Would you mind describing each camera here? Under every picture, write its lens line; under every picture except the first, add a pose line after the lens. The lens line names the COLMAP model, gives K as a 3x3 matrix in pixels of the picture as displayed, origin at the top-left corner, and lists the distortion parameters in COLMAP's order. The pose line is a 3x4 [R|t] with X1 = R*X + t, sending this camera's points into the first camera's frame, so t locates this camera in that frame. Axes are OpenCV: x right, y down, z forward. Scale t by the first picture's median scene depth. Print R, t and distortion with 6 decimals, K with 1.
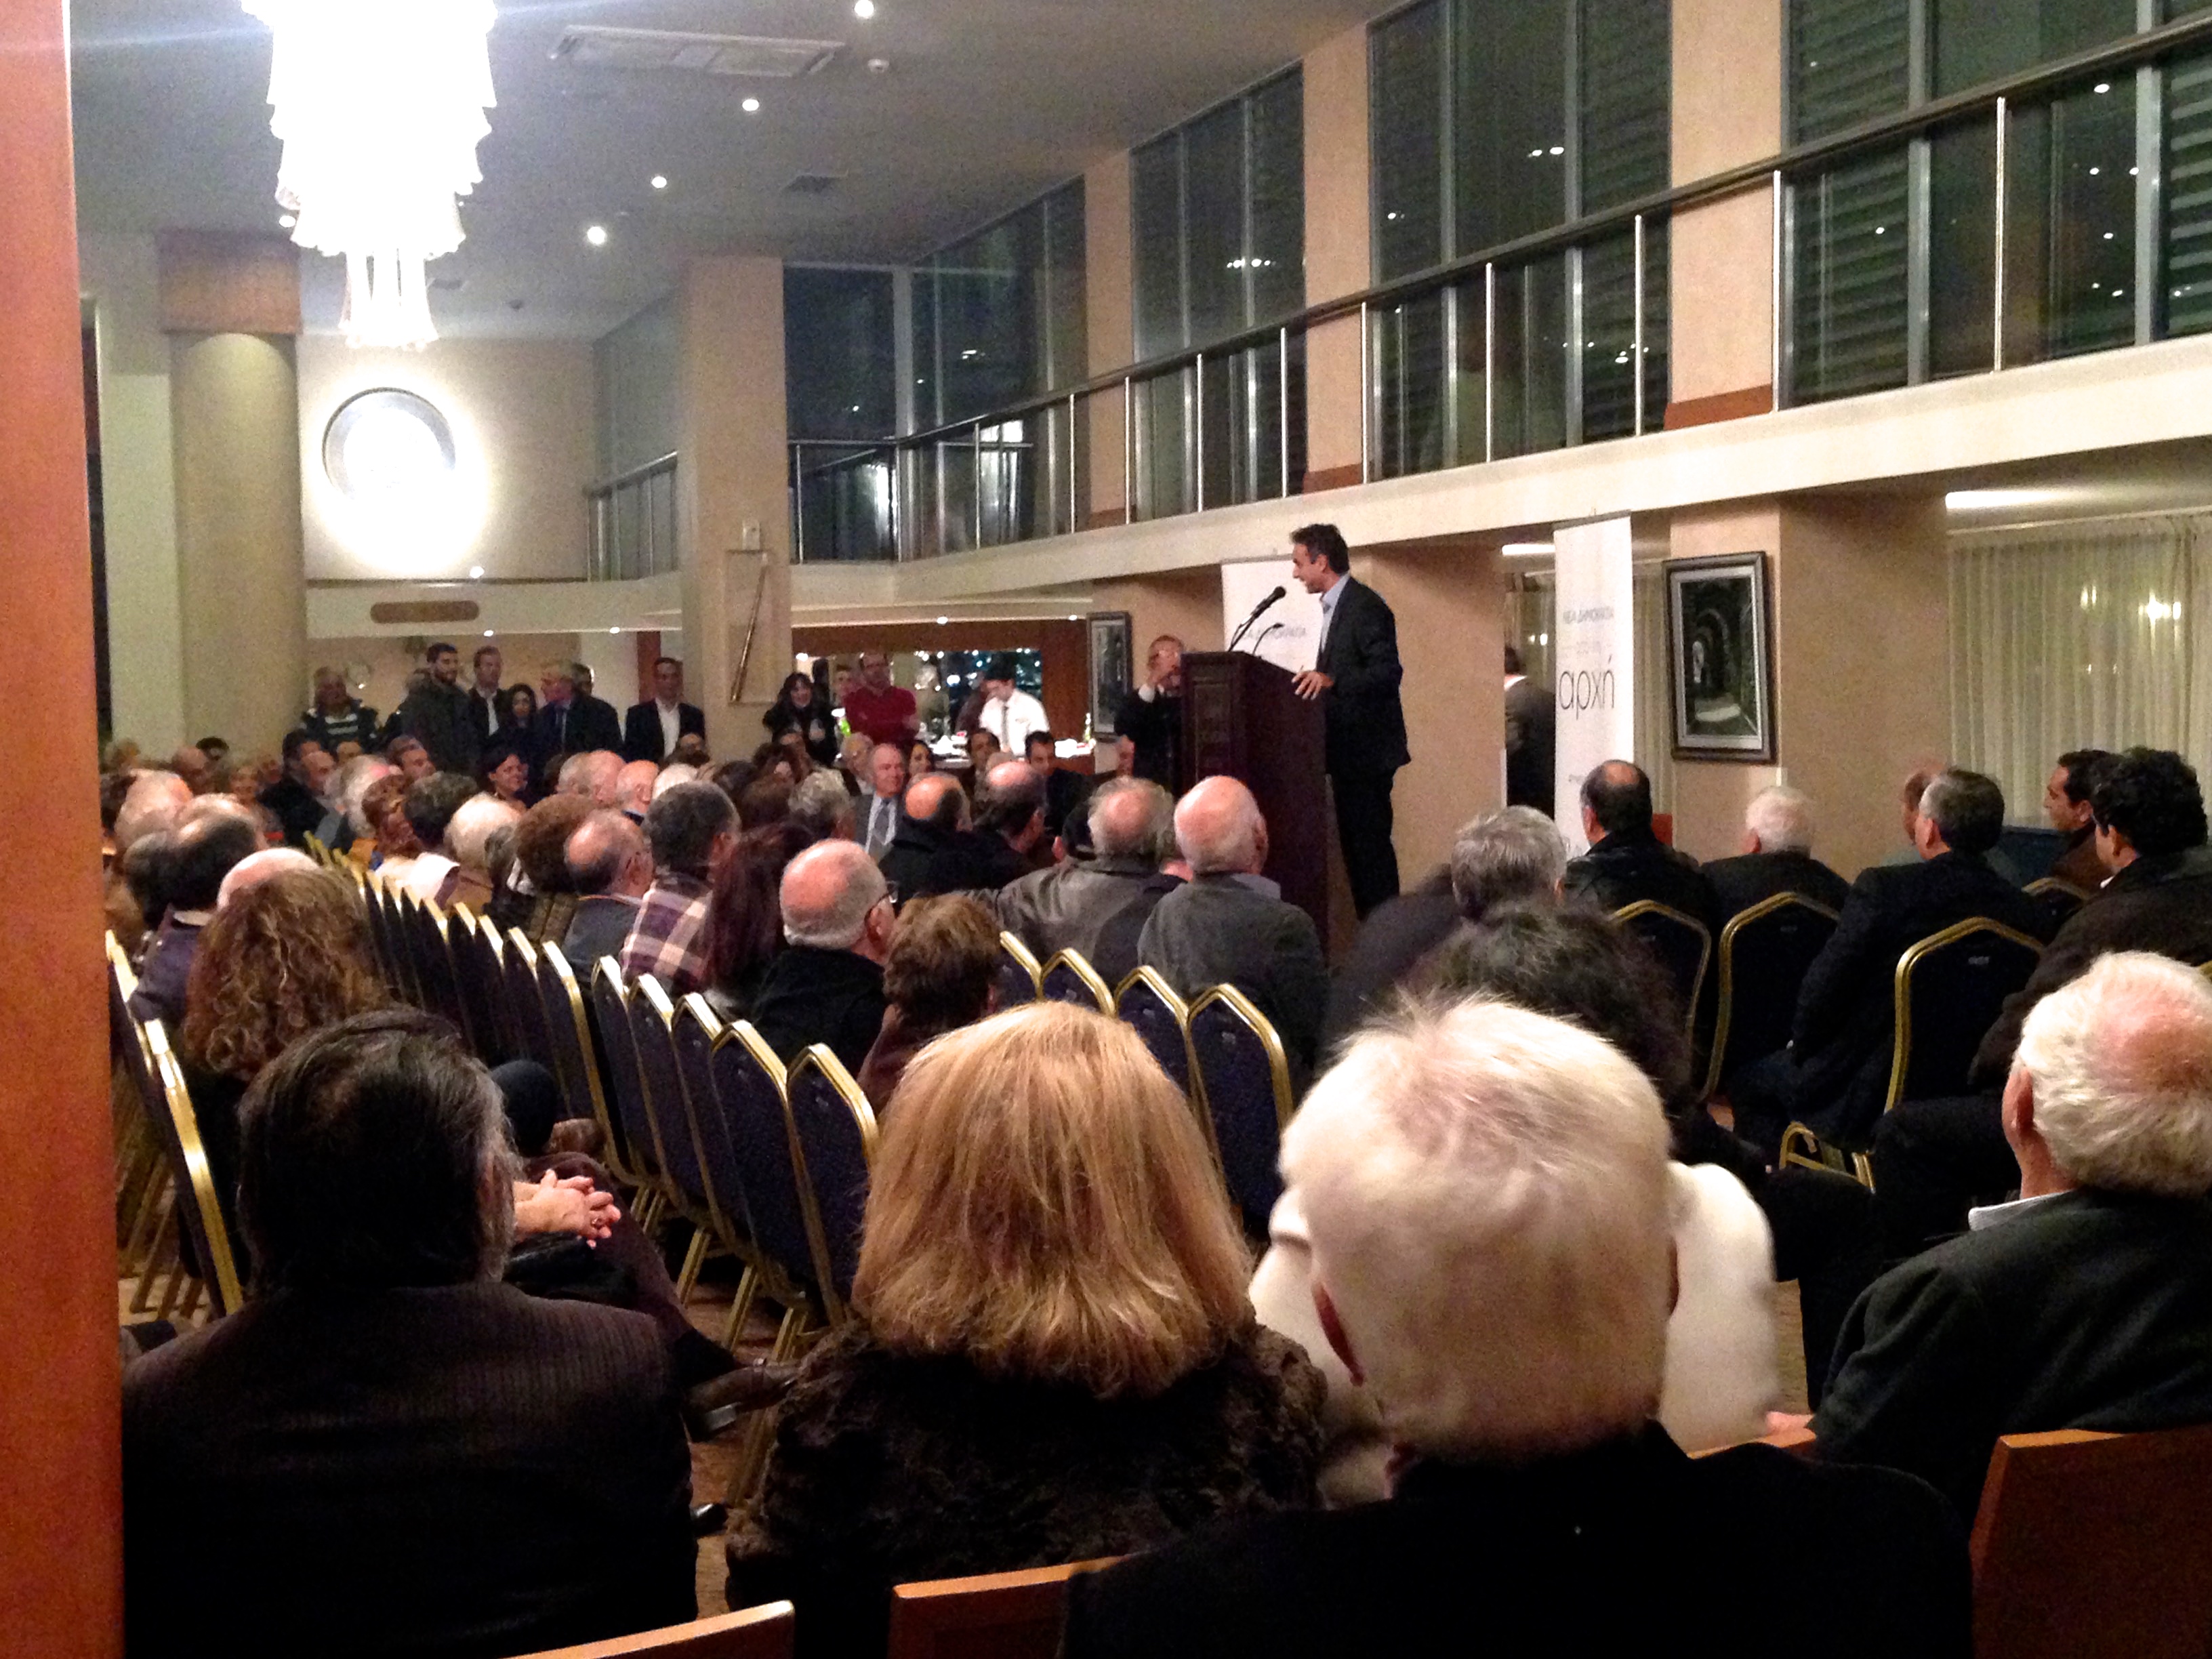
lens RADIAL K [[2745.4, 0, 1106.0], [0, 2745.4, 829.5], [0, 0, 1]] dist [0.009564, 0.006181]
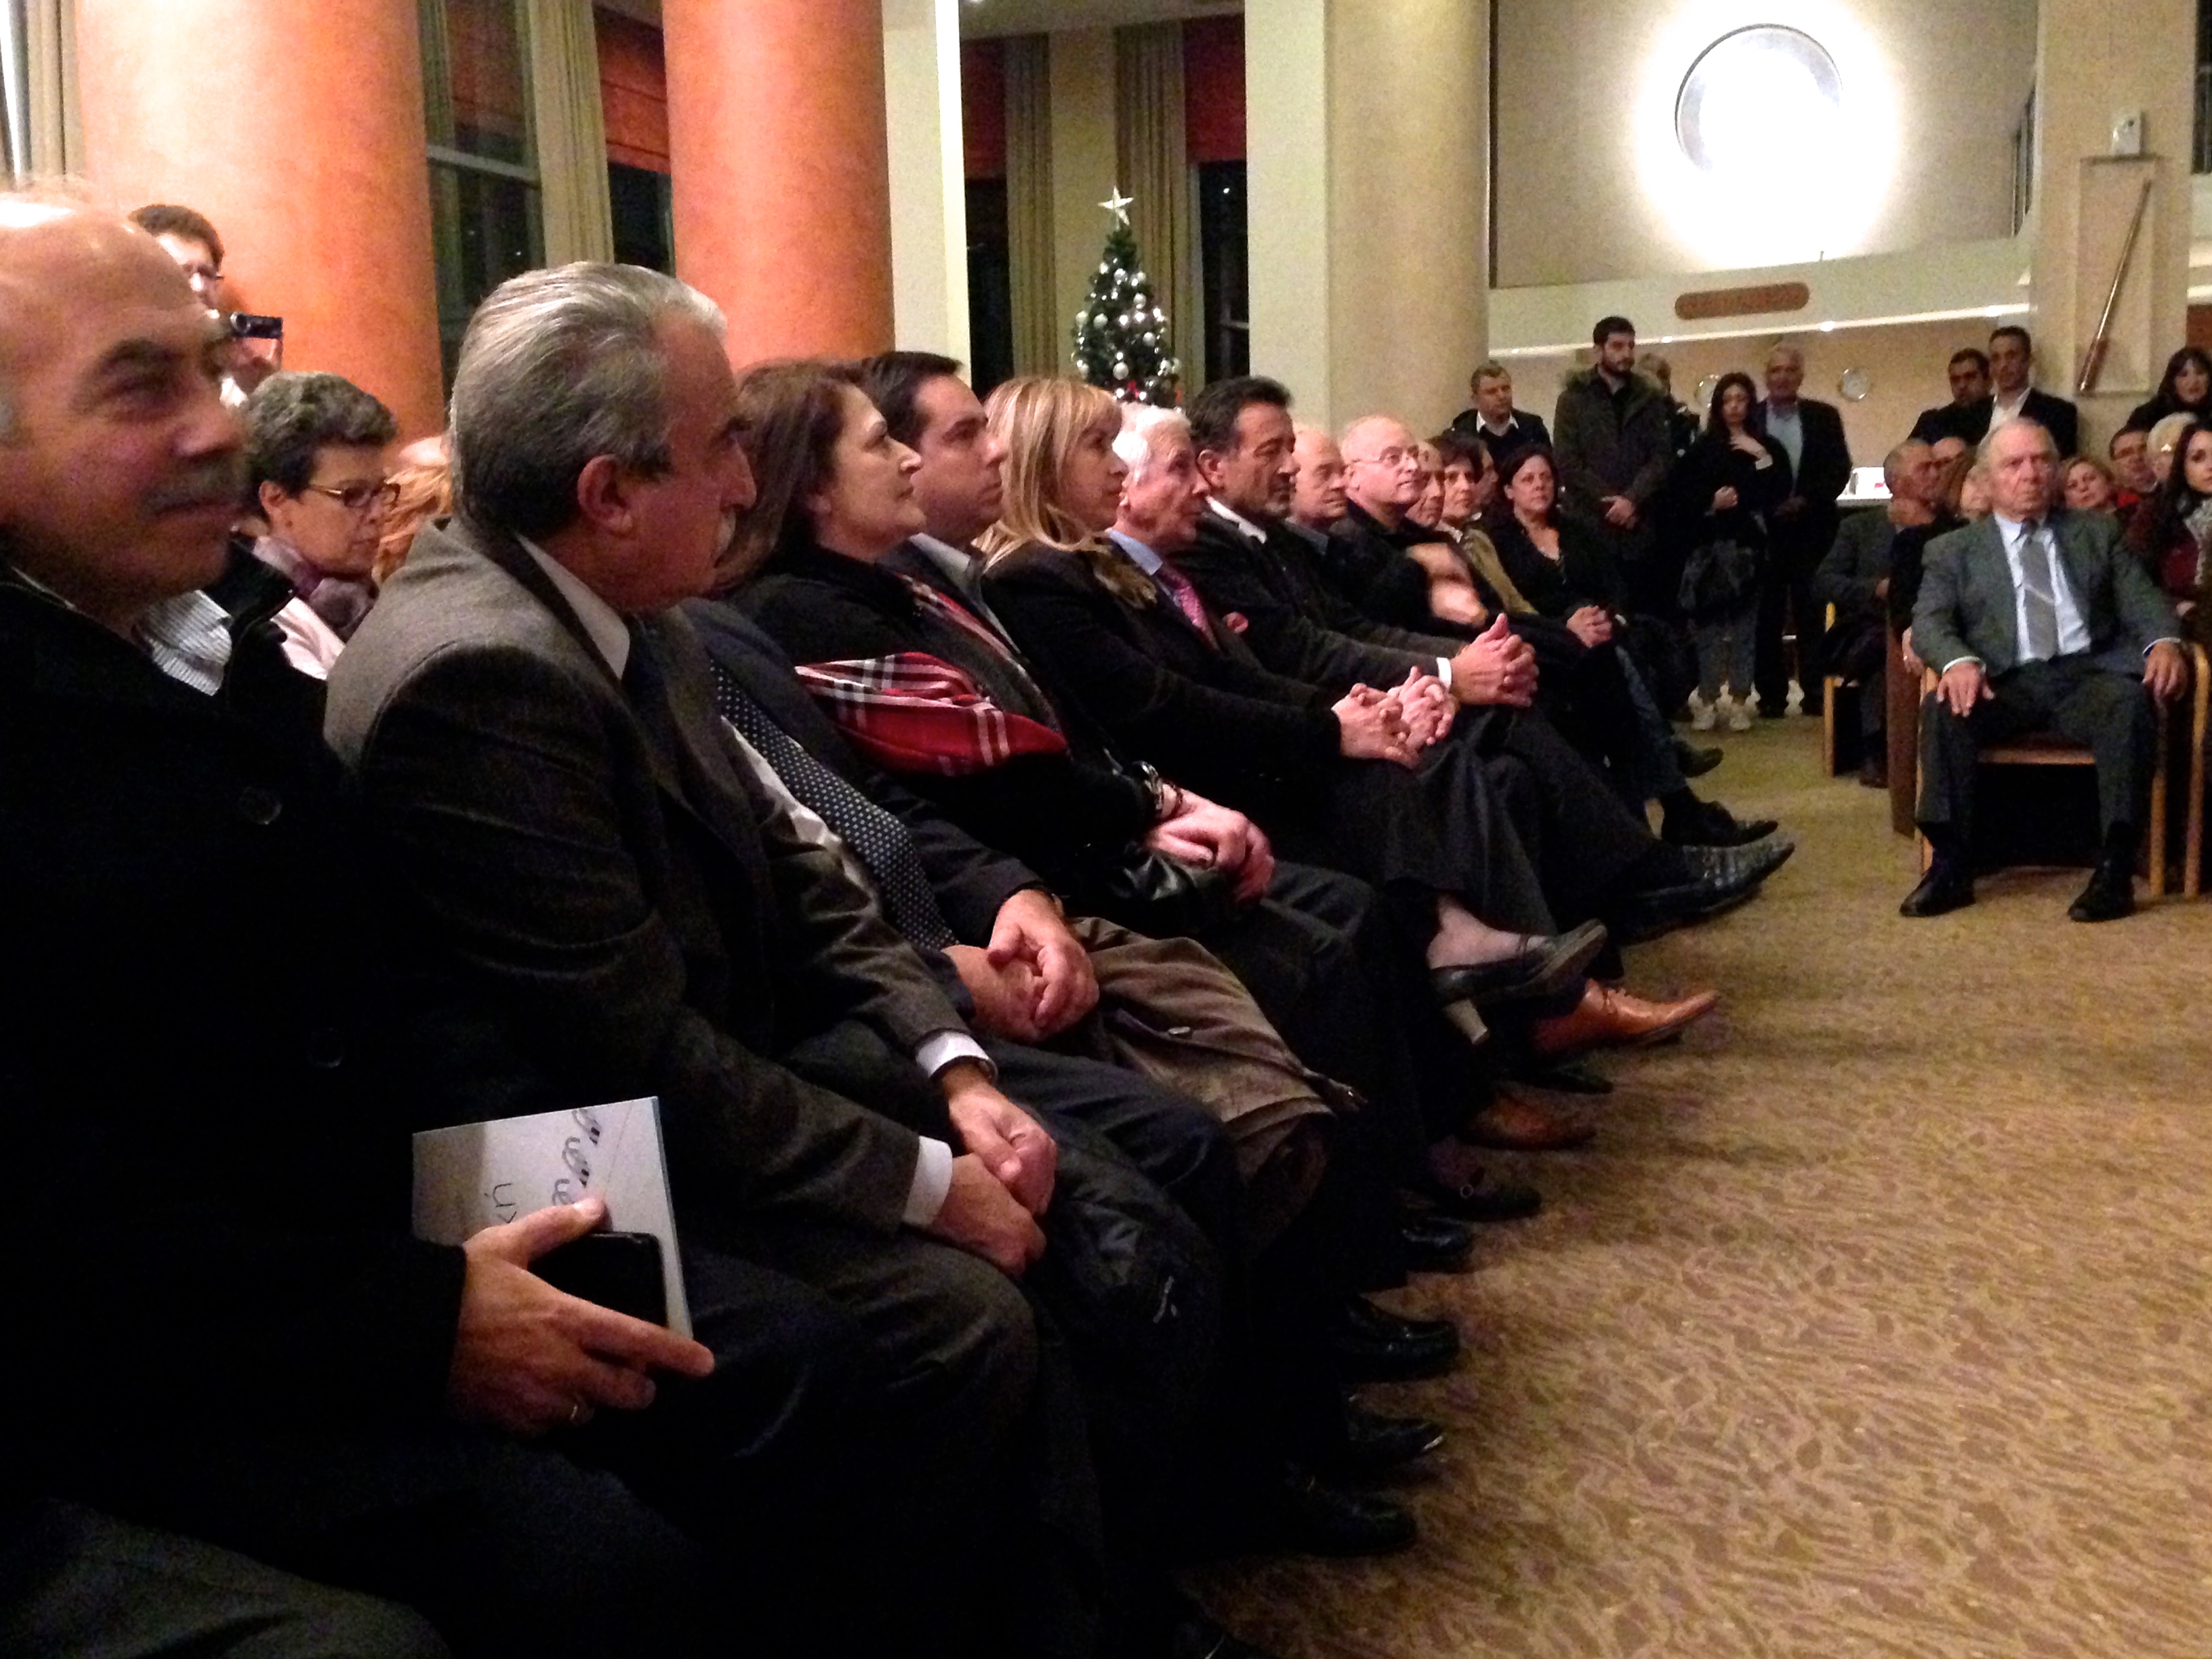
lens RADIAL K [[2309.2, 0, 1106.0], [0, 2309.2, 829.5], [0, 0, 1]] dist [0.104469, -0.238828]
pose [[0.760255, 0.077629, -0.644969, 0.057804], [-0.012309, 0.994378, 0.105175, 0.002616], [0.649508, -0.072021, 0.756936, 0.408136]]
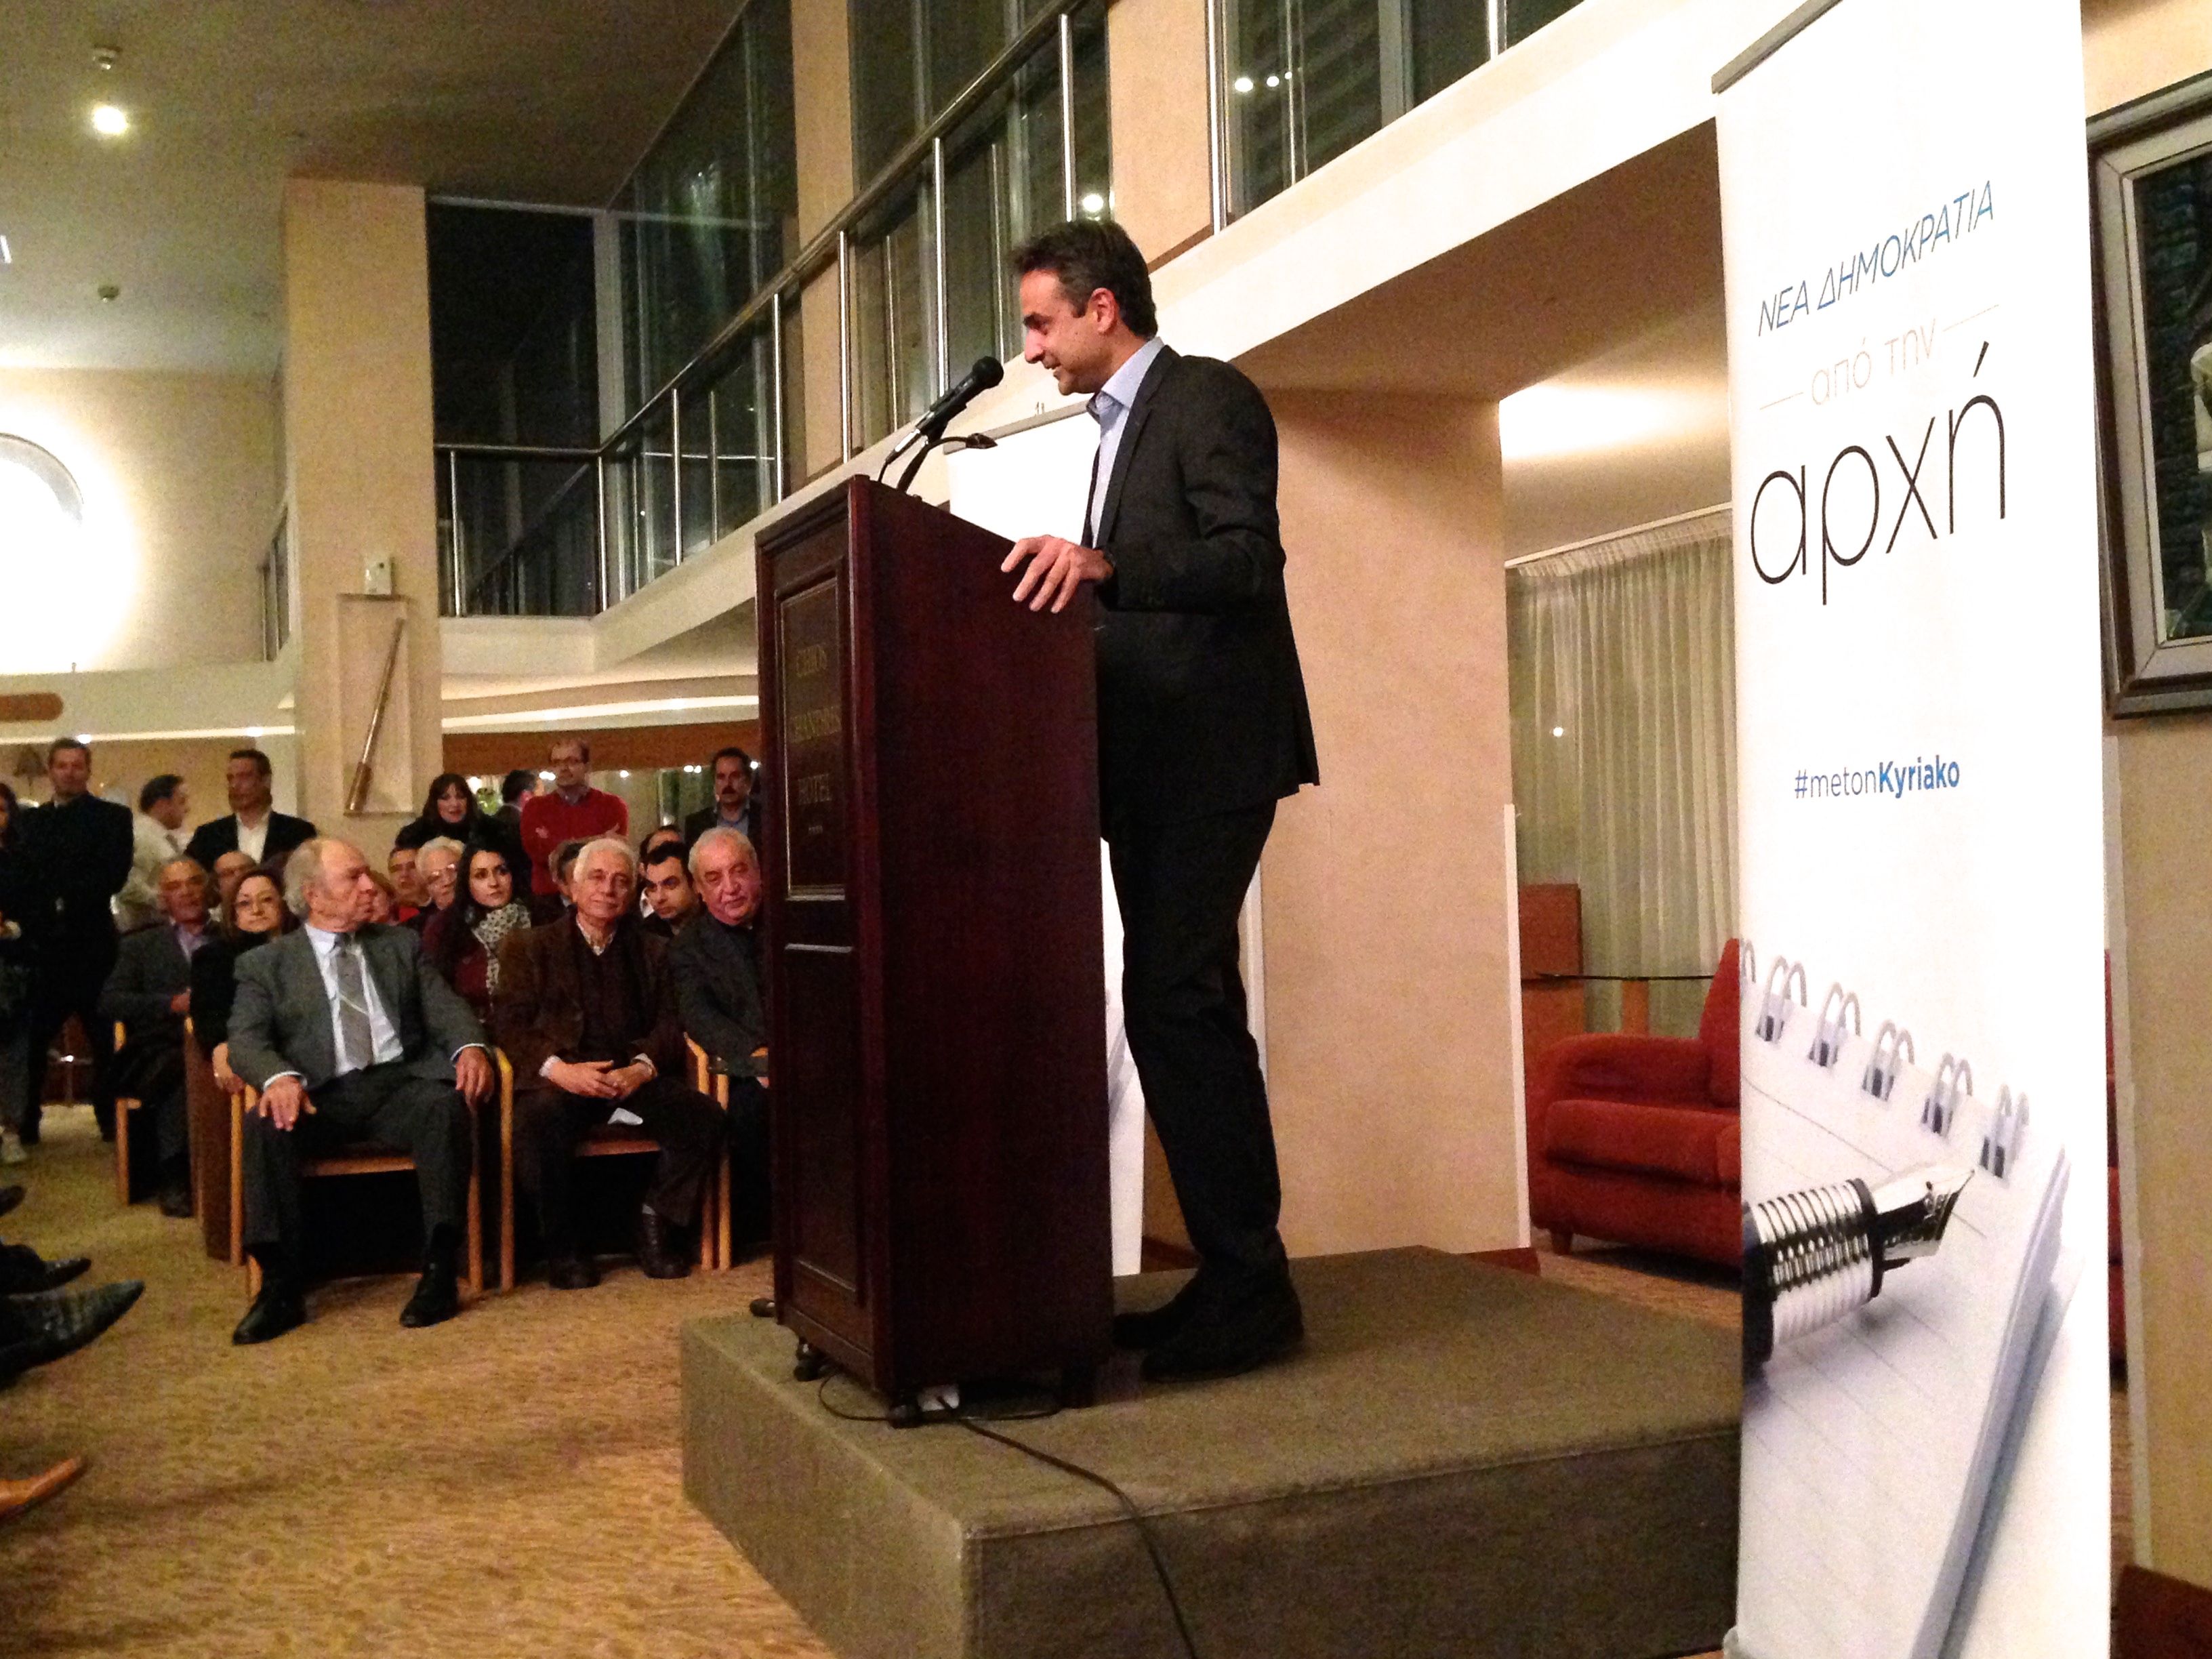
lens RADIAL K [[2309.2, 0, 1106.0], [0, 2309.2, 829.5], [0, 0, 1]] dist [0.104469, -0.238828]
pose [[0.999683, -0.017875, 0.017720, 0.045113], [0.019056, 0.997442, -0.068891, 0.002436], [-0.016443, 0.069207, 0.997467, 0.407508]]
